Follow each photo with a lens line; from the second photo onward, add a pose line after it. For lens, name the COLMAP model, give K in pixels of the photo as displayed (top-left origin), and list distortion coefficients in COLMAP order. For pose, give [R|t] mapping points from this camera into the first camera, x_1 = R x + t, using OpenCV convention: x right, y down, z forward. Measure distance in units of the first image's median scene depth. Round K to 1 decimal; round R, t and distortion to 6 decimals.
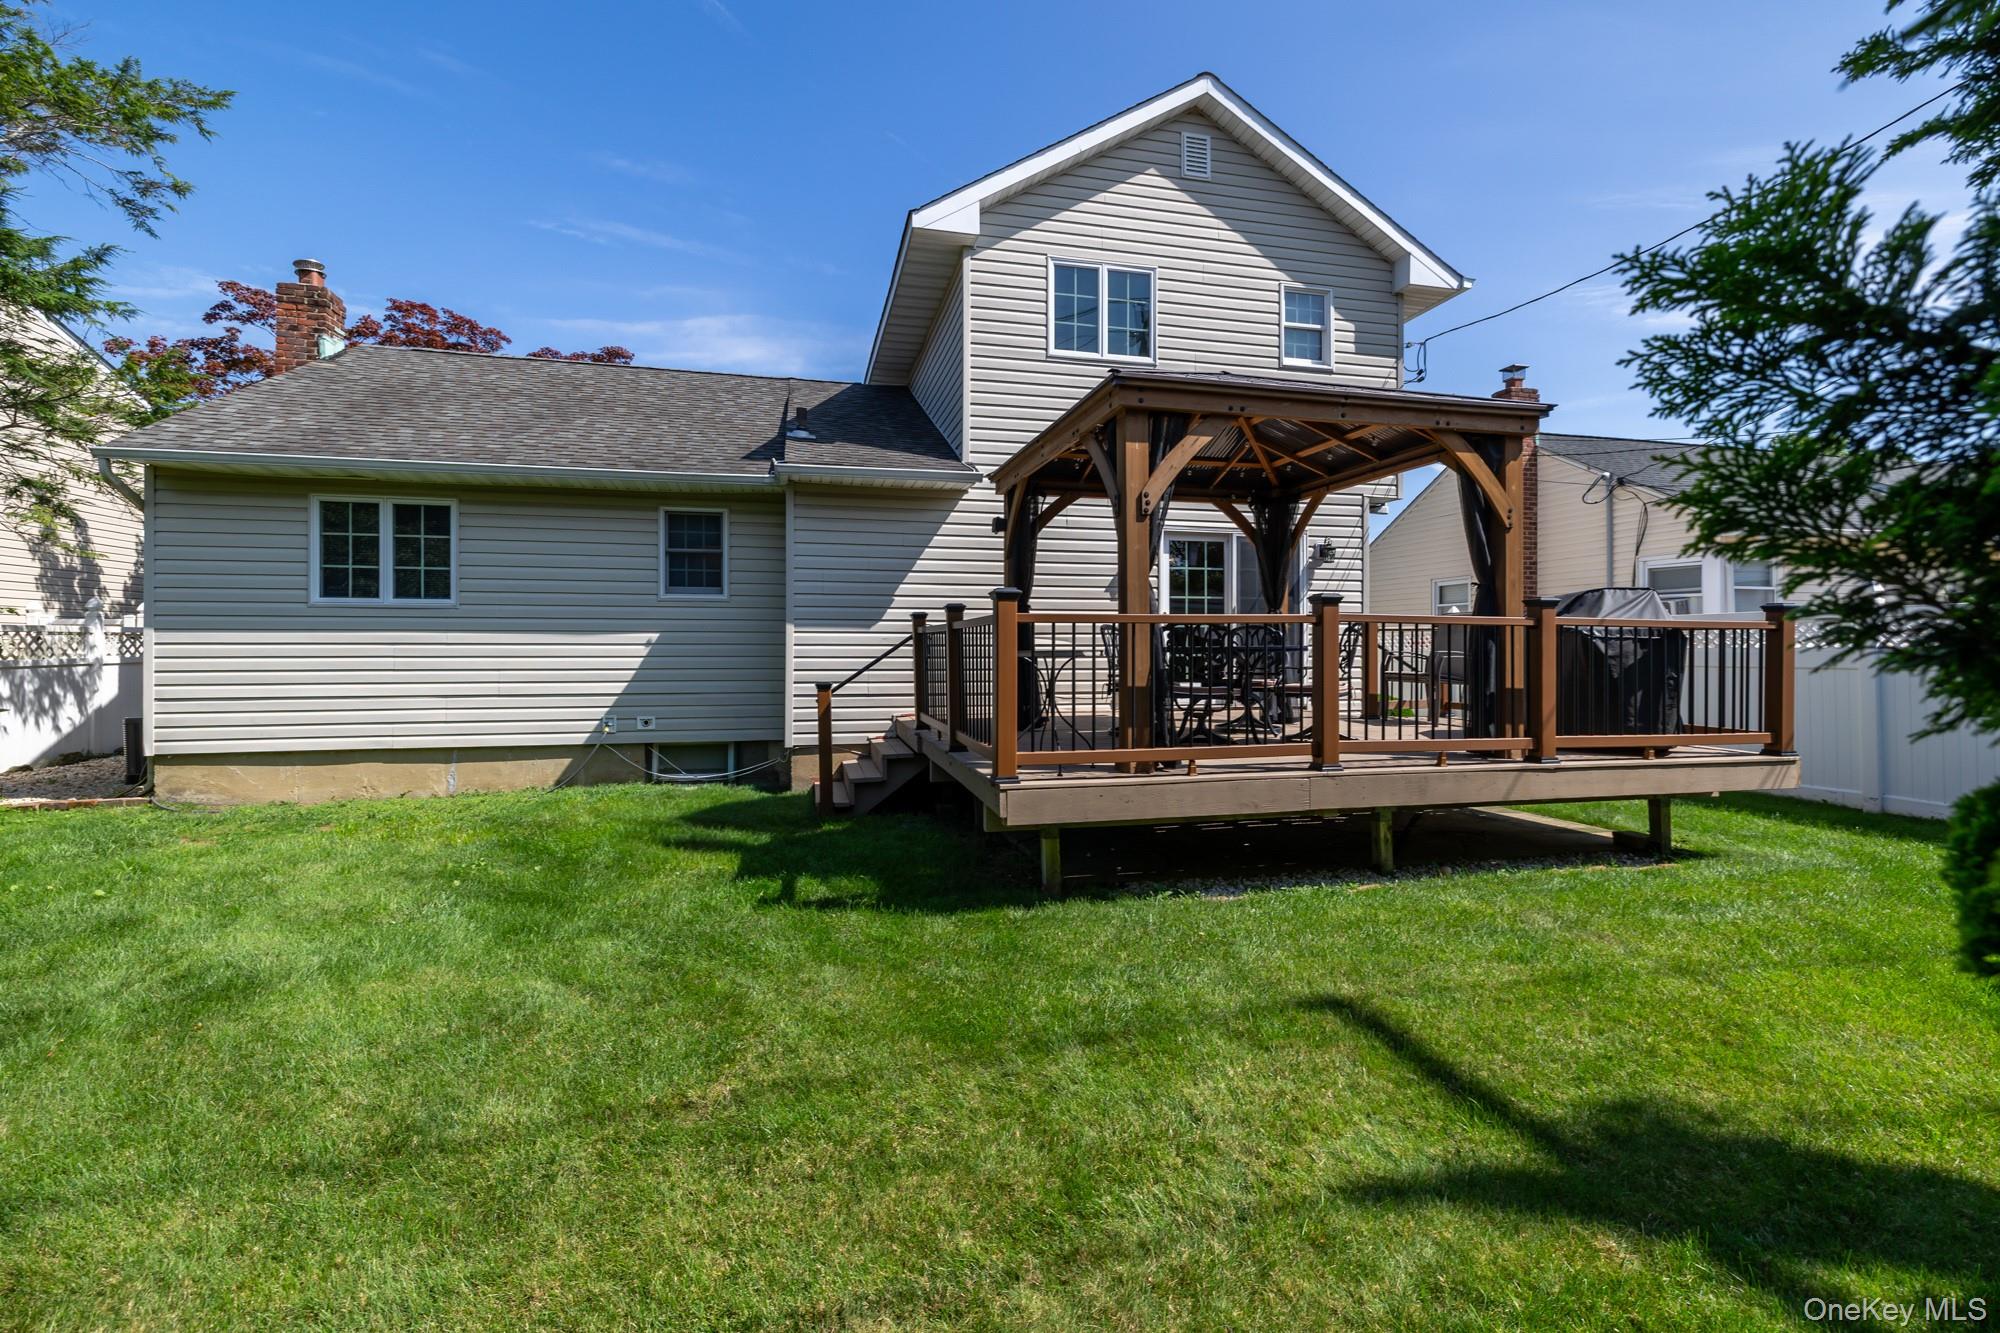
lens RADIAL K [[837.6, 0, 984.0], [0, 837.6, 651.5], [0, 0, 1]] dist [-0.002155, 0.000387]
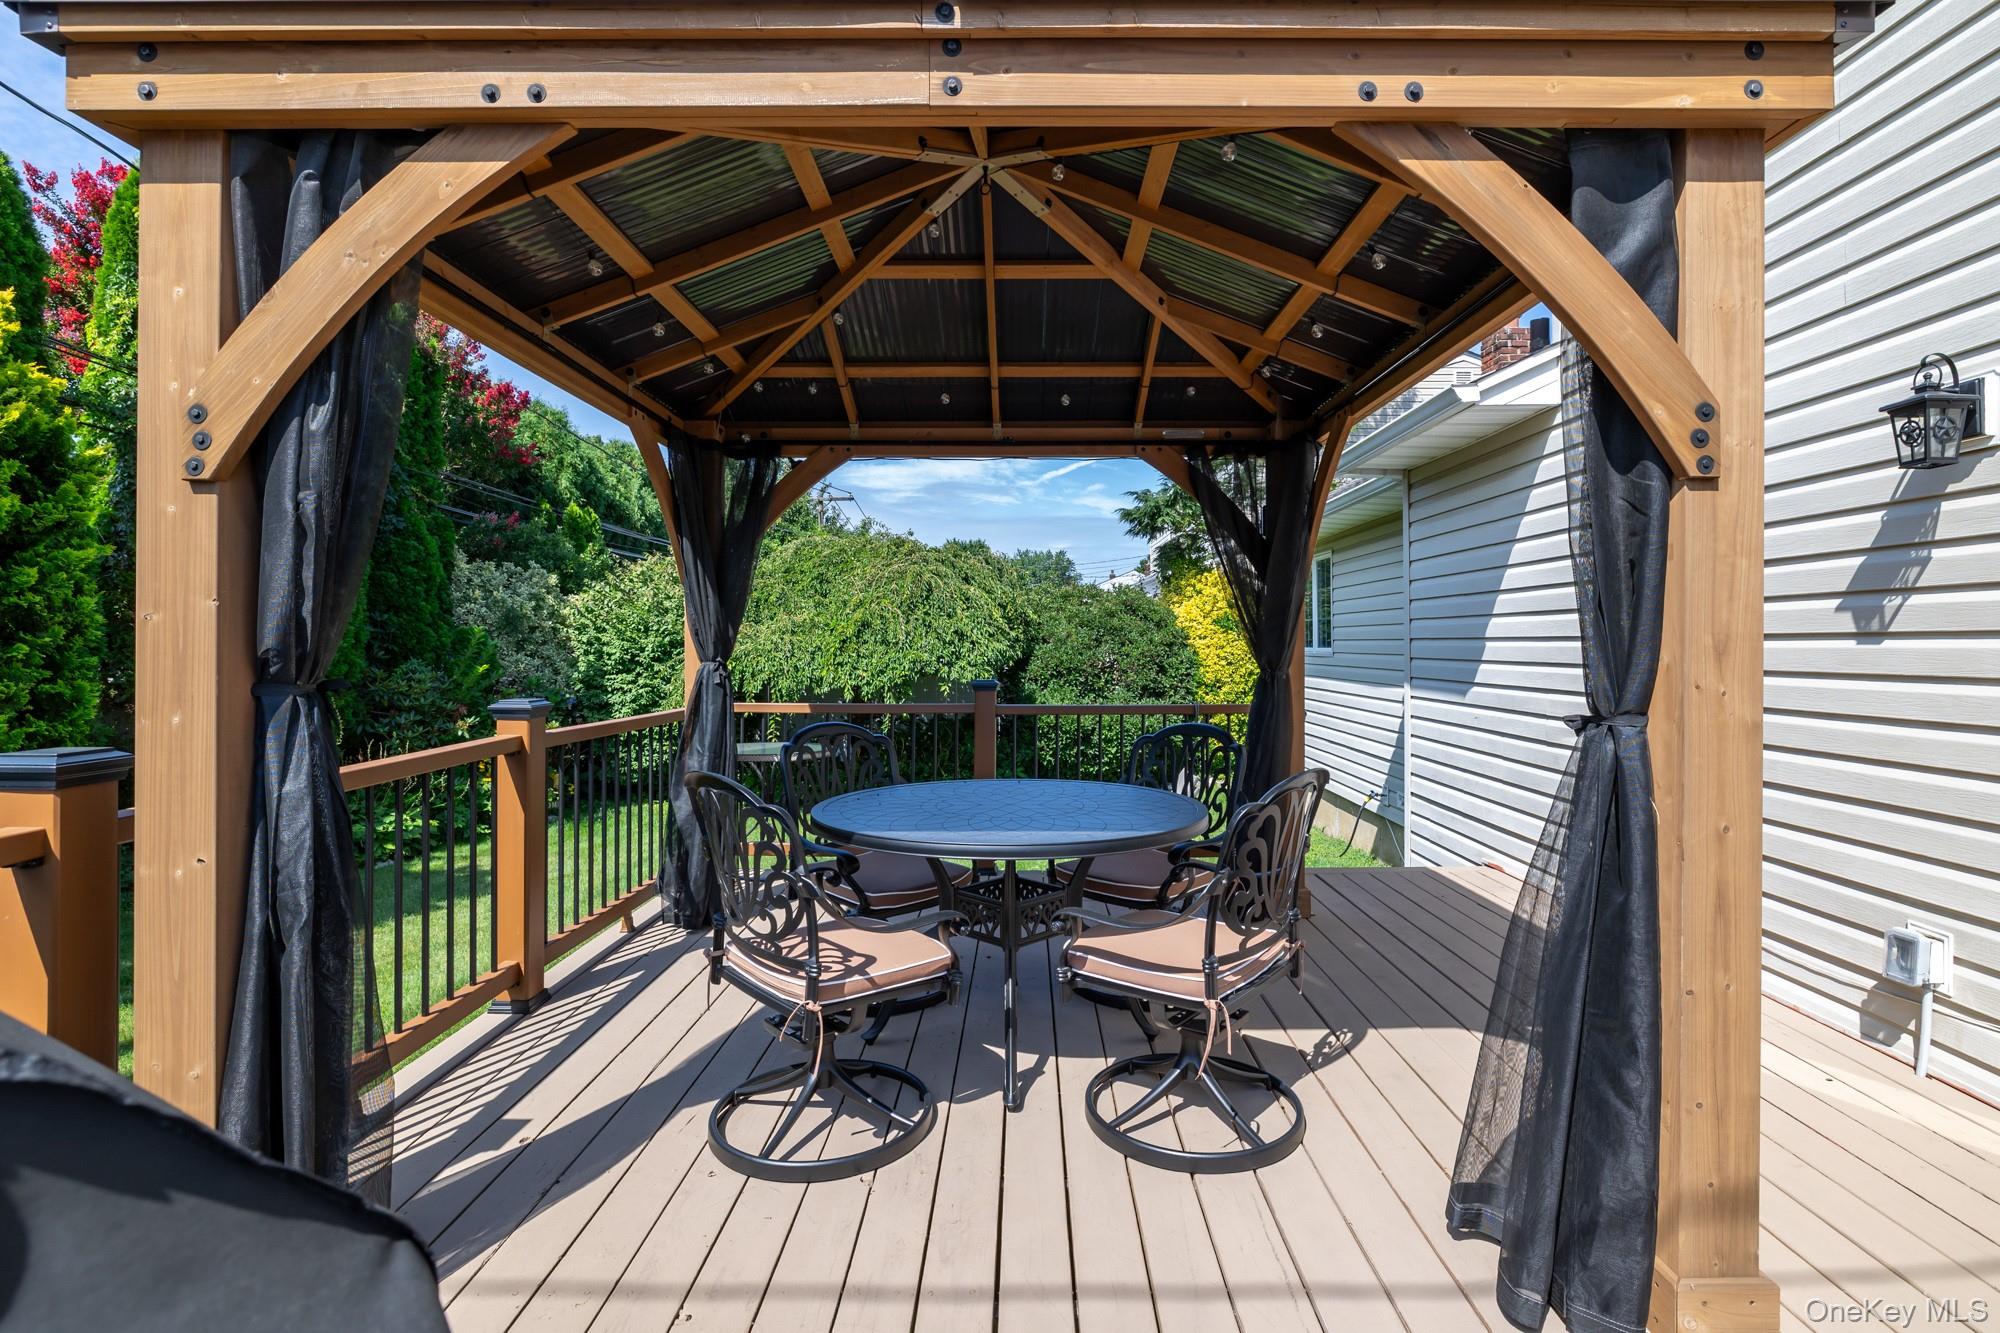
lens RADIAL K [[946.6, 0, 1021.6], [0, 946.6, 645.8], [0, 0, 1]] dist [-0.006046, -0.000217]
pose [[-0.221544, 0.000792, -0.975150, 0.555102], [-0.000428, 0.999999, 0.000909, -0.062976], [0.975150, 0.000619, -0.221543, 0.847491]]
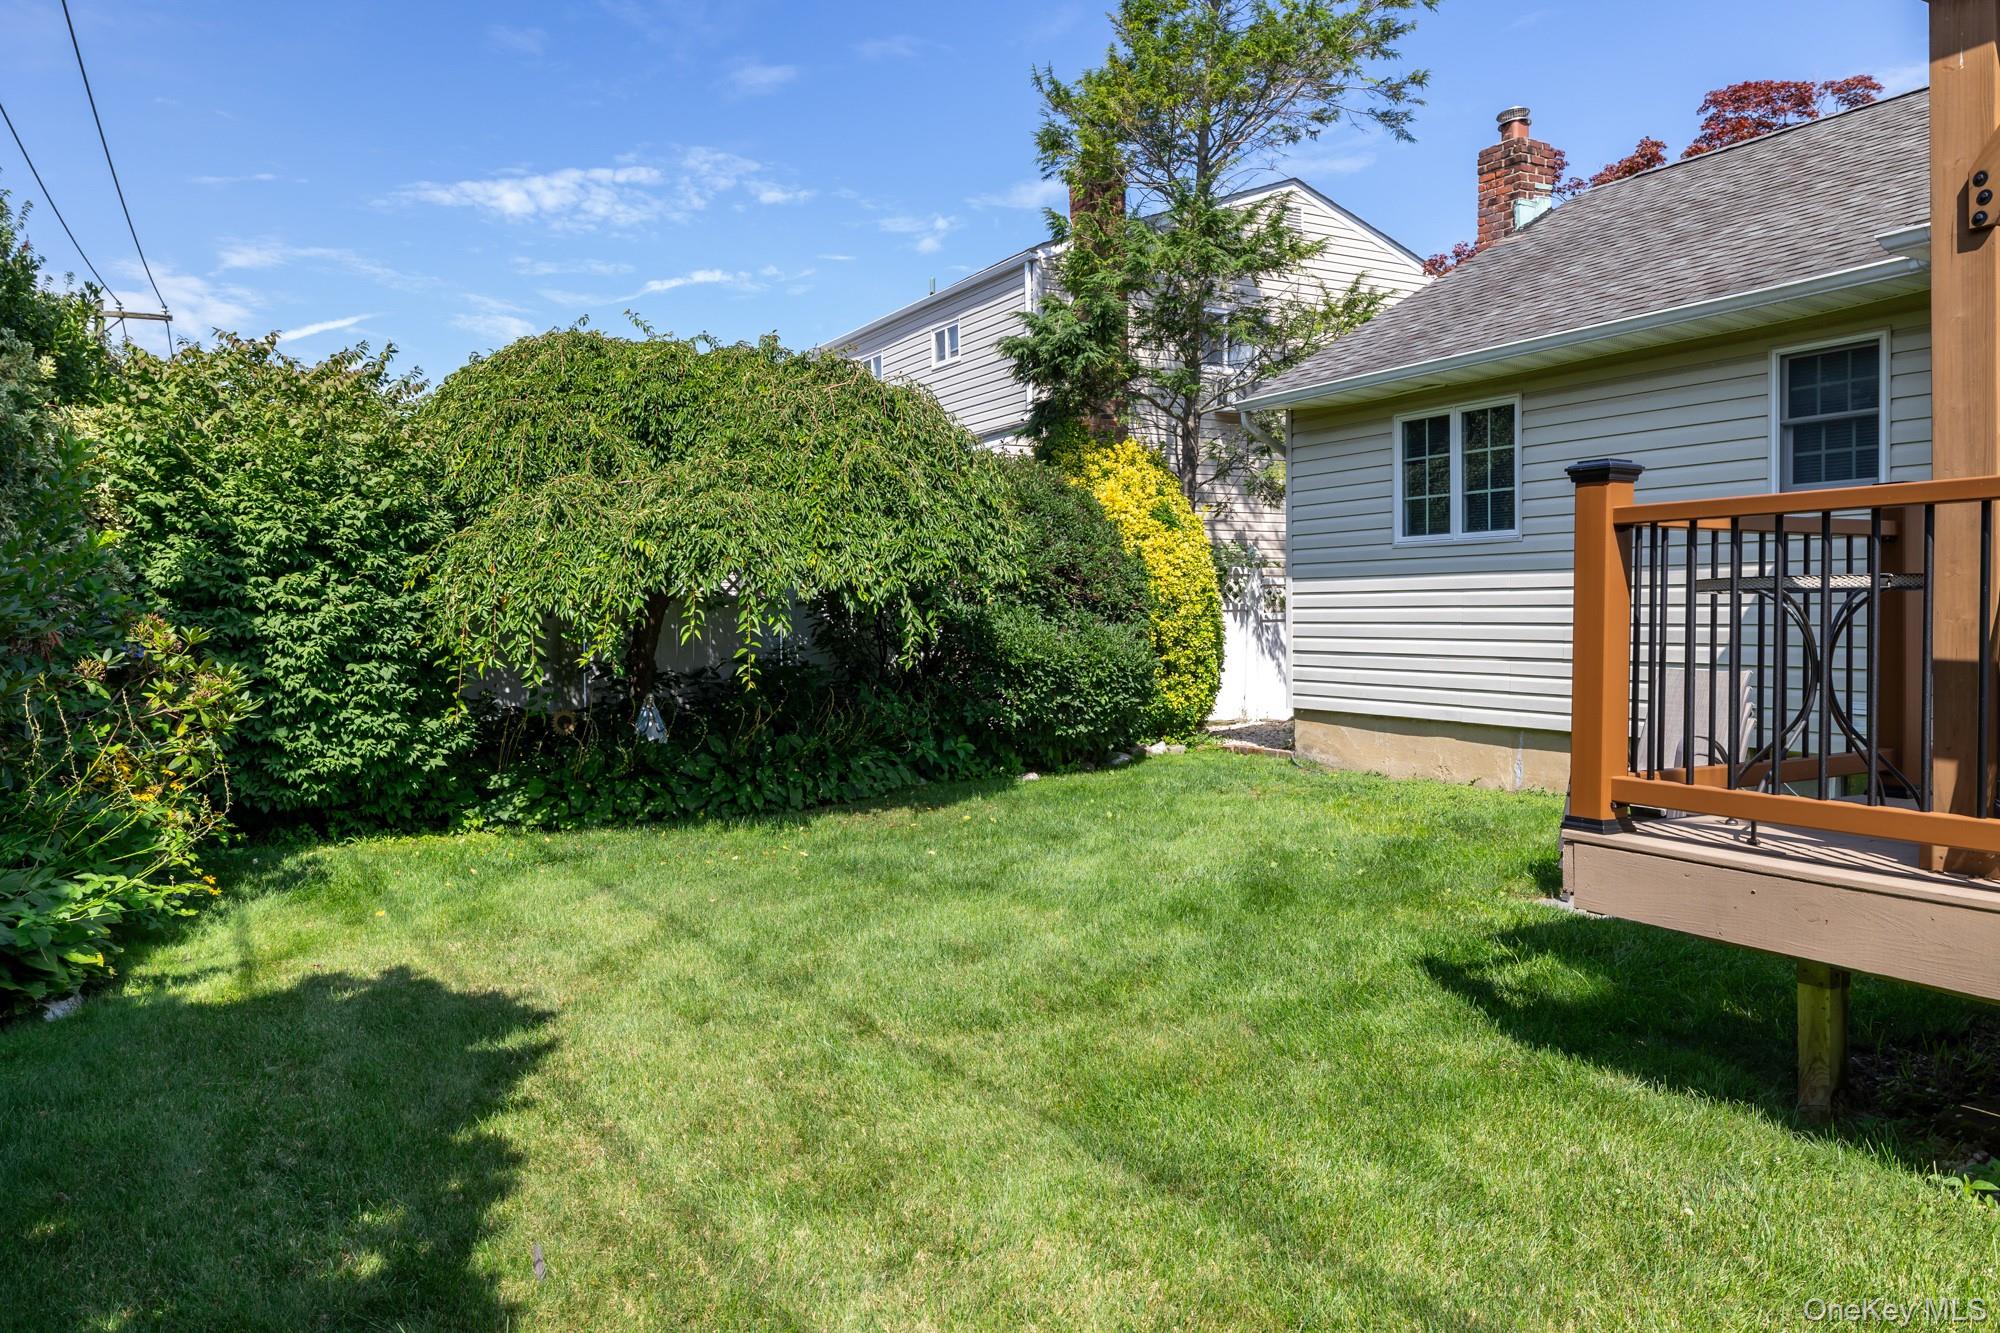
lens RADIAL K [[1359.9, 0, 1003.6], [0, 1359.9, 652.9], [0, 0, 1]] dist [-0.012238, 0.003177]
pose [[0.284703, 0.027040, -0.958234, 0.382016], [0.008146, 0.999498, 0.030625, 0.006978], [0.958581, -0.016525, 0.284340, 0.204315]]
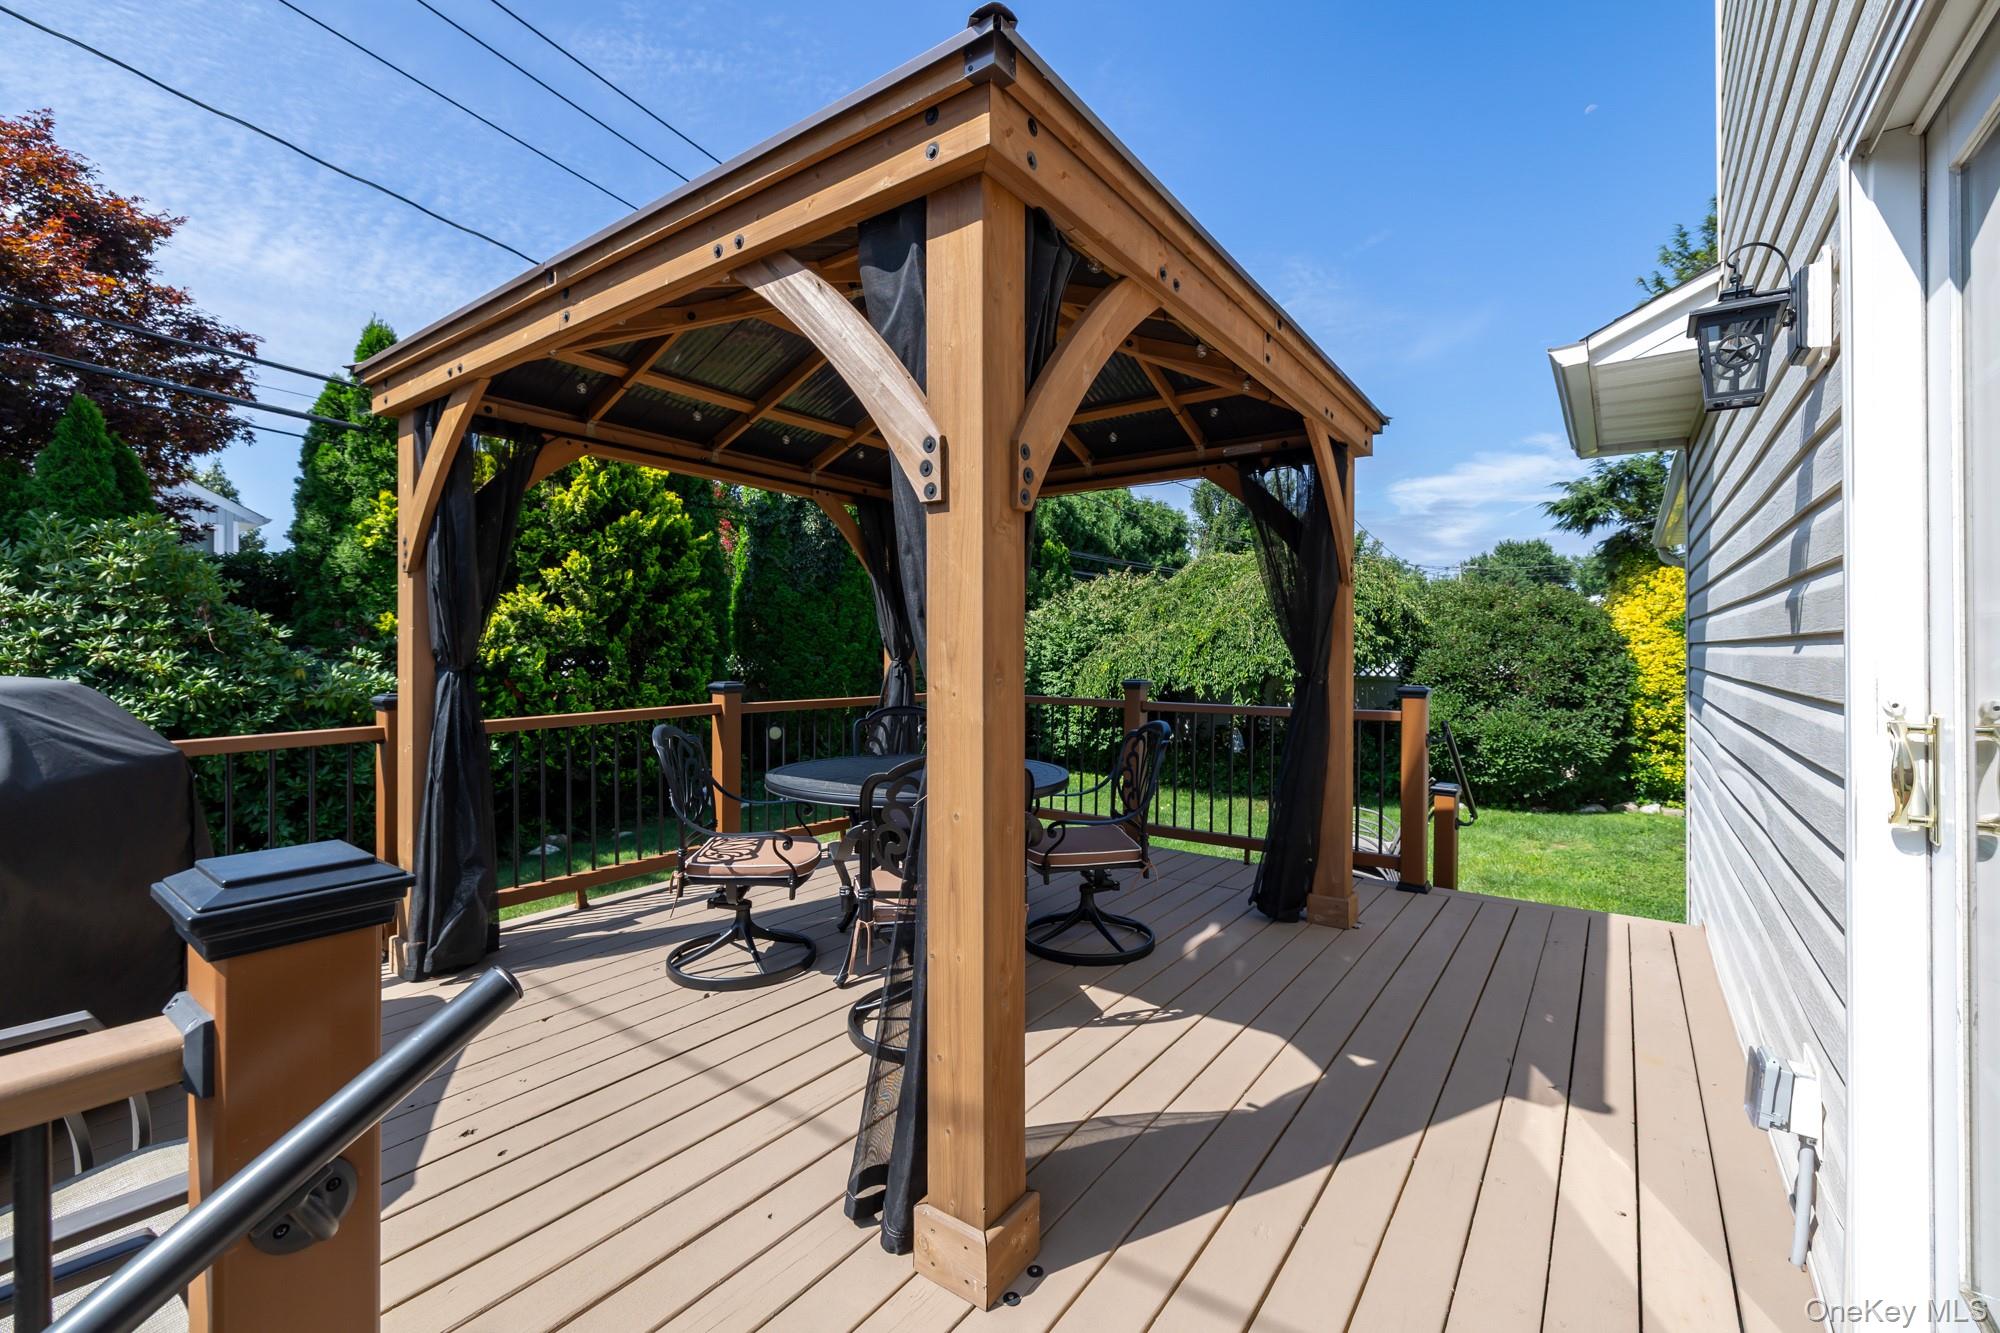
lens RADIAL K [[837.6, 0, 1001.5], [0, 837.6, 657.7], [0, 0, 1]] dist [-0.002155, 0.000387]
pose [[-0.753324, 0.004752, -0.657633, 0.454490], [-0.003552, 0.999930, 0.011295, -0.063410], [0.657640, 0.010845, -0.753254, 1.090725]]
